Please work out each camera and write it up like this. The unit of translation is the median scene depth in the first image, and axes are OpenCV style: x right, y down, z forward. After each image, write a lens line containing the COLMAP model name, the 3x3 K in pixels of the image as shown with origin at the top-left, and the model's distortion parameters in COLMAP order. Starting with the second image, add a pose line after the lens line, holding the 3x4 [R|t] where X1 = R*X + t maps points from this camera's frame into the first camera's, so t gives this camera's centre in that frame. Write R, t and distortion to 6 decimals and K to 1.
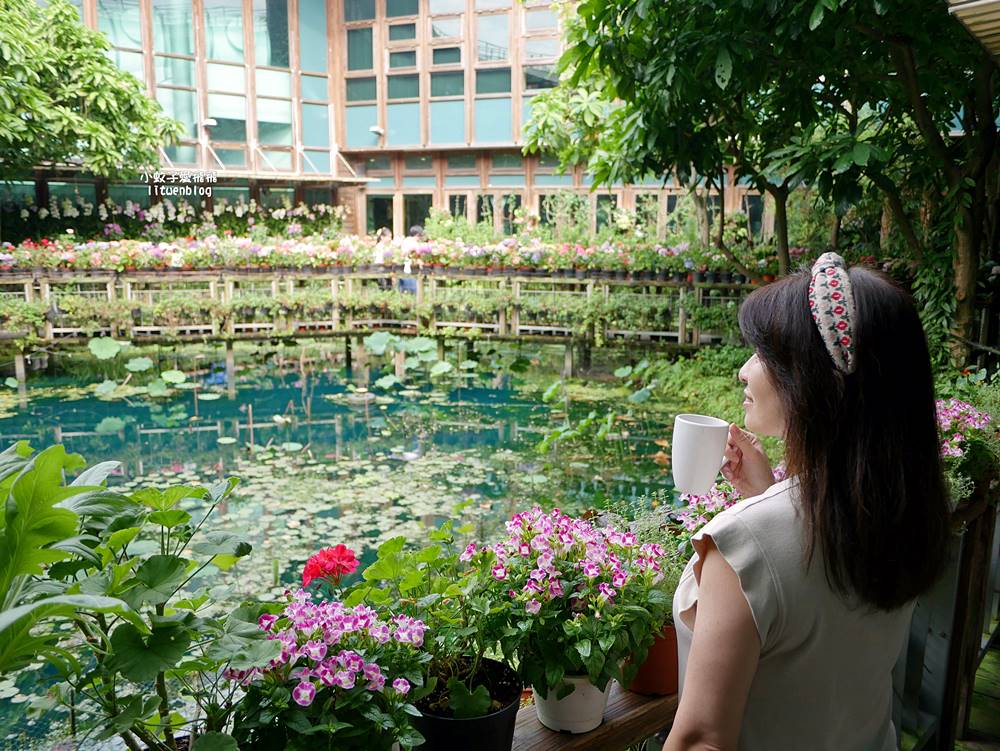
lens RADIAL K [[829.6, 0, 500.0], [0, 829.6, 375.5], [0, 0, 1]] dist [-0.053591, 0.003954]
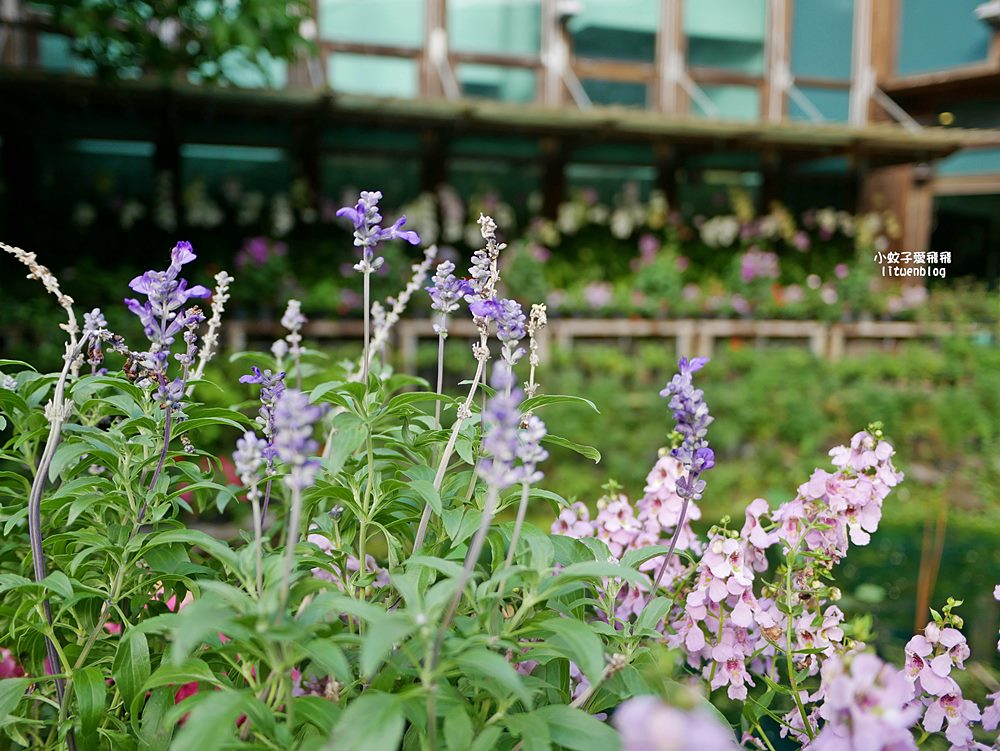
lens RADIAL K [[829.6, 0, 500.0], [0, 829.6, 375.5], [0, 0, 1]] dist [-0.053591, 0.003954]
pose [[0.868550, 0.070354, -0.490583, -0.162363], [-0.101632, 0.994120, -0.037367, -0.102274], [0.485069, 0.082314, 0.870593, 0.617606]]
